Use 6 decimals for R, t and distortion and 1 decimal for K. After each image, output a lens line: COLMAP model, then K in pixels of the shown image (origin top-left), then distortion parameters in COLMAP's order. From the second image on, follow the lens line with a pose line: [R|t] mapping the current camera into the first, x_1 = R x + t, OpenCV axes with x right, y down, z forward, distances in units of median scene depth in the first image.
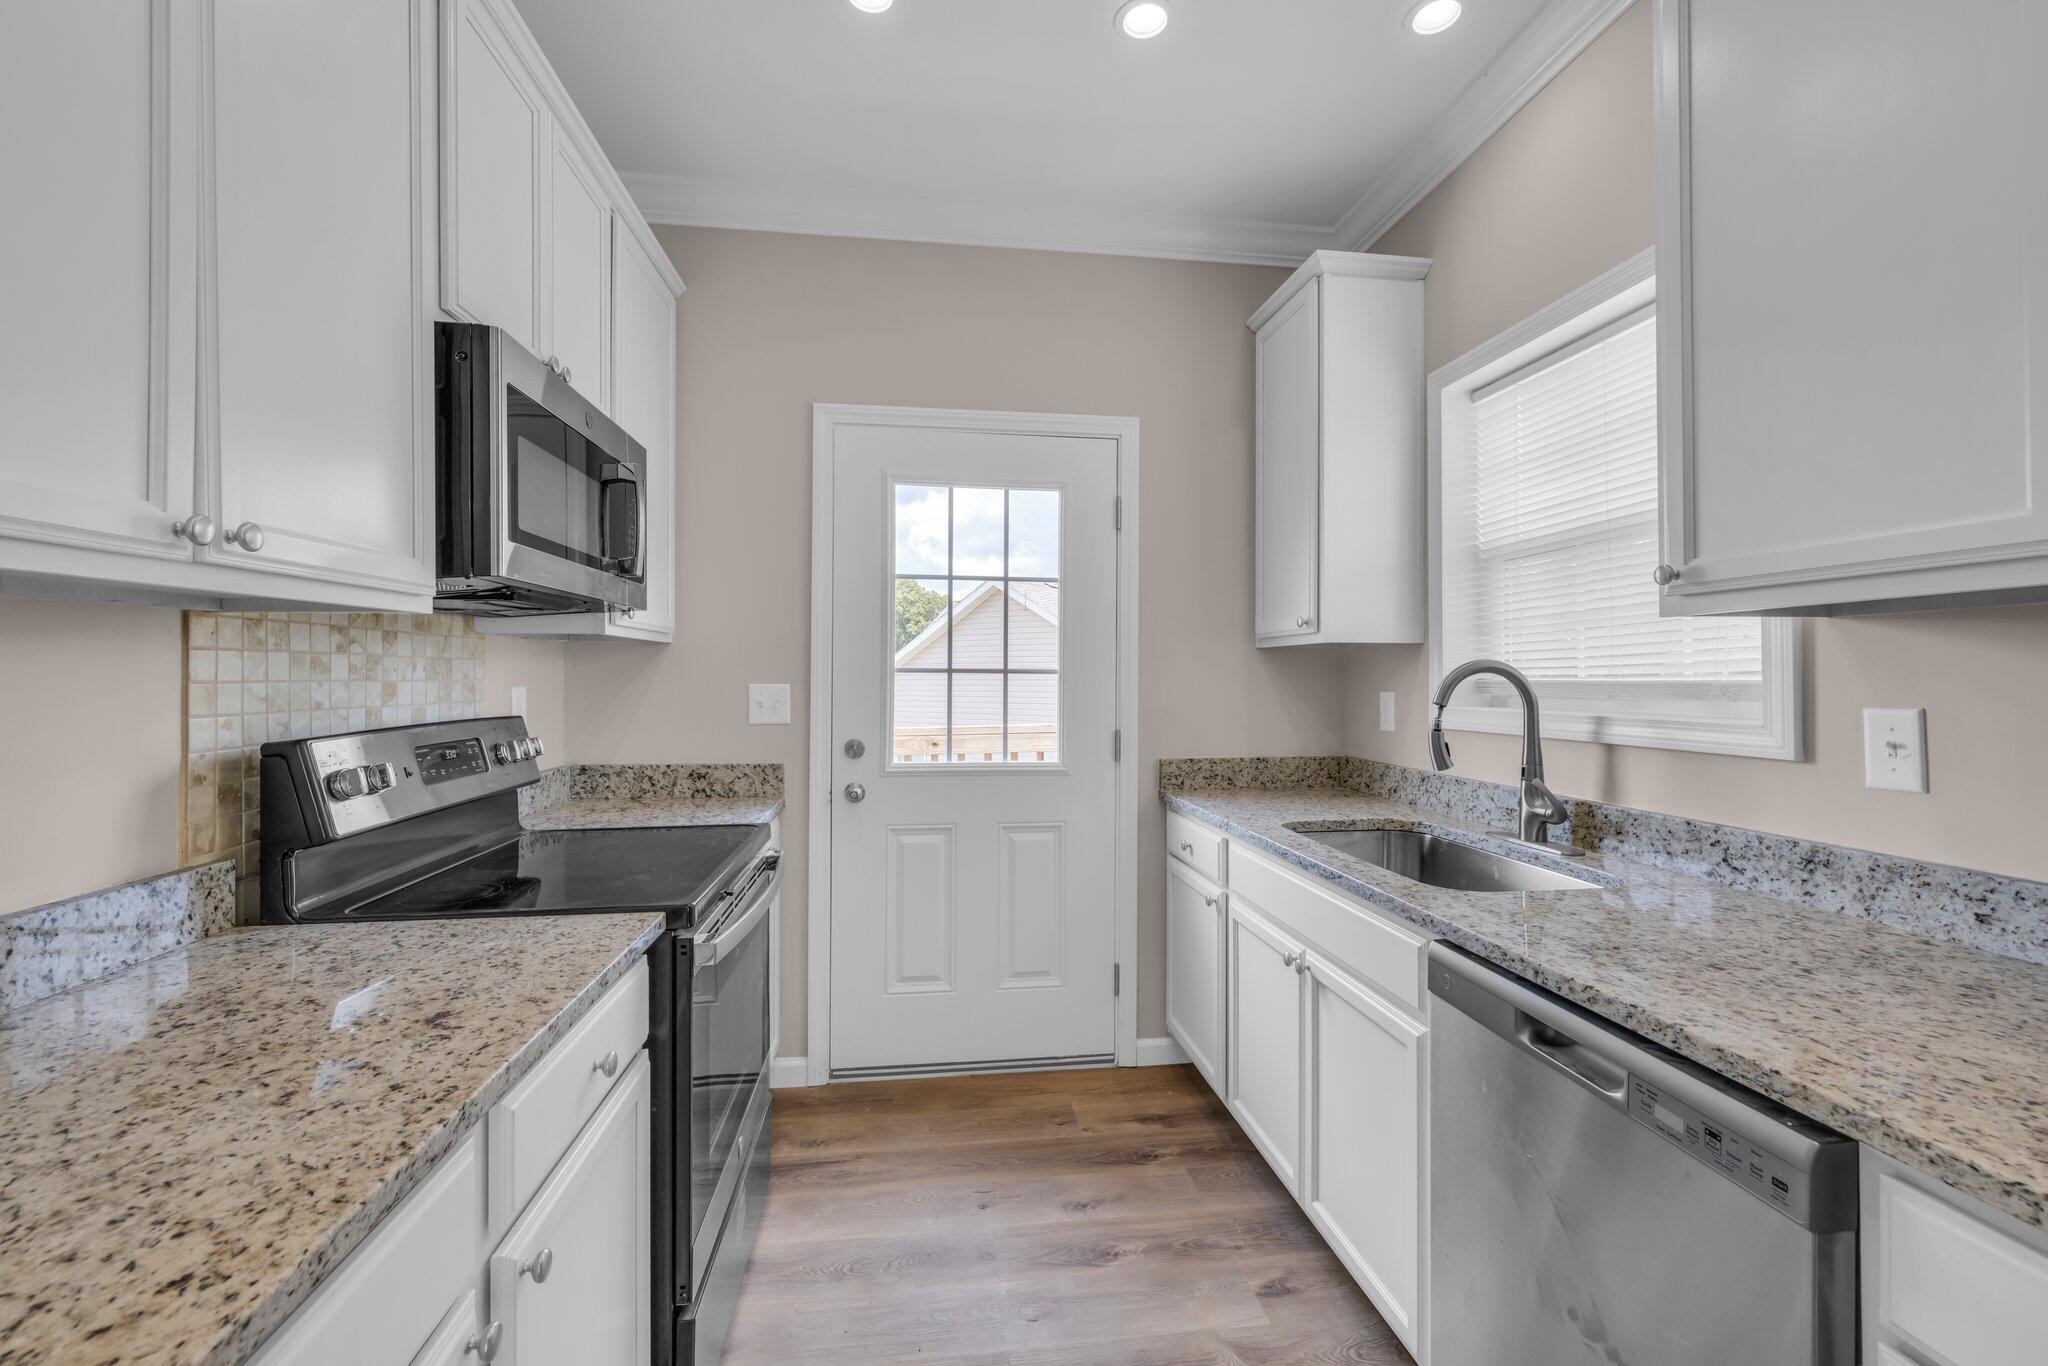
lens RADIAL K [[848.9, 0, 1028.6], [0, 848.9, 674.8], [0, 0, 1]] dist [-0.003480, 0.000232]
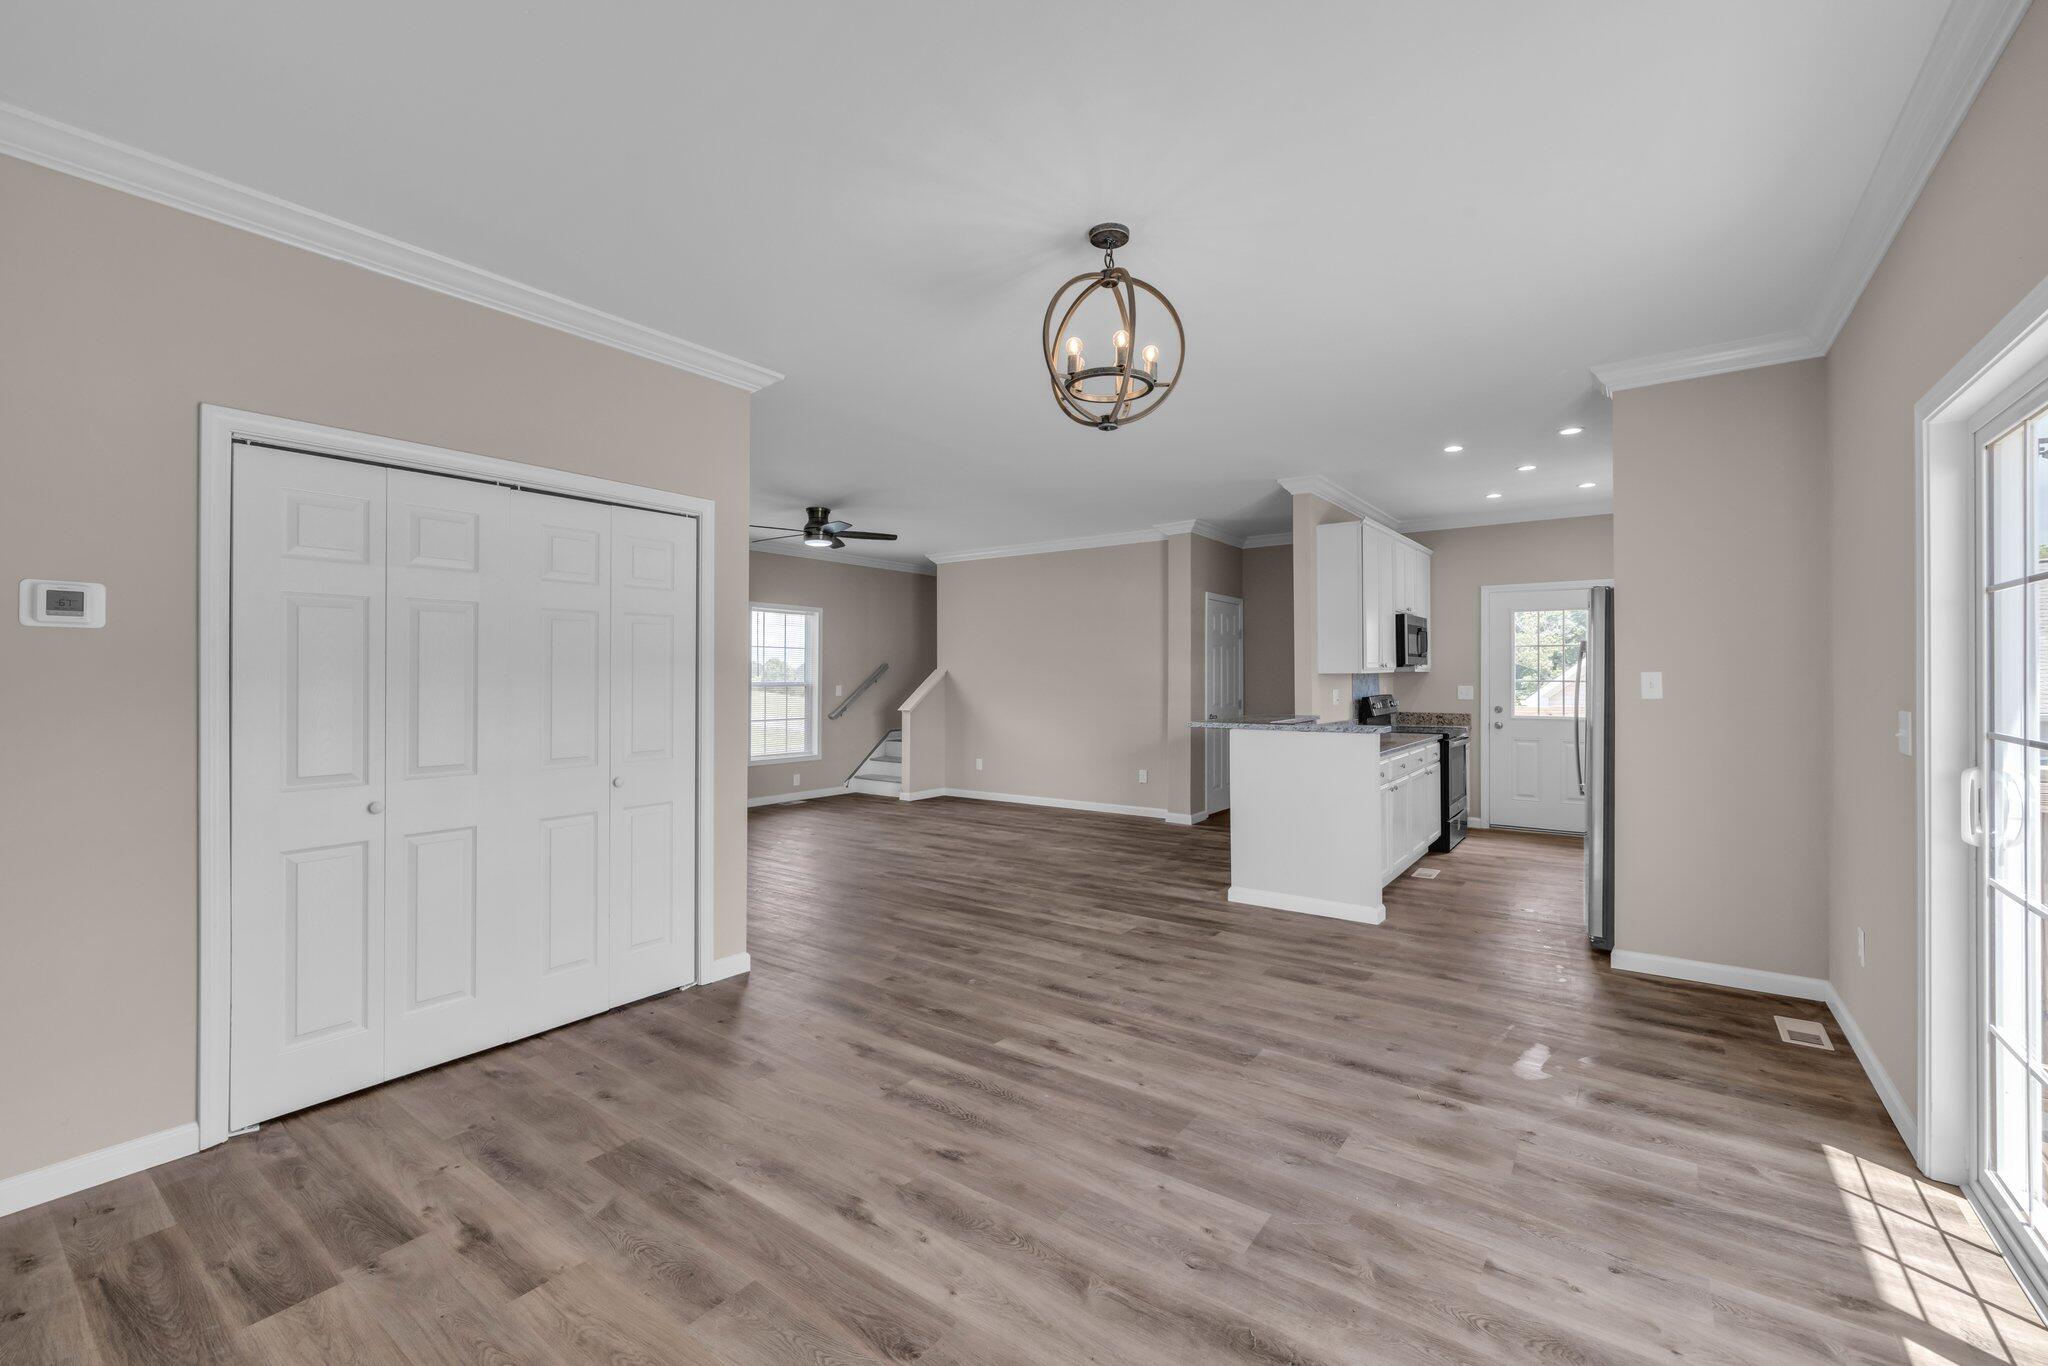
lens RADIAL K [[848.9, 0, 1022.2], [0, 848.9, 677.8], [0, 0, 1]] dist [-0.003480, 0.000232]
pose [[0.717839, -0.007112, -0.696173, 0.645528], [0.004432, 0.999974, -0.005646, -0.007714], [0.696195, 0.000967, 0.717852, -2.202600]]
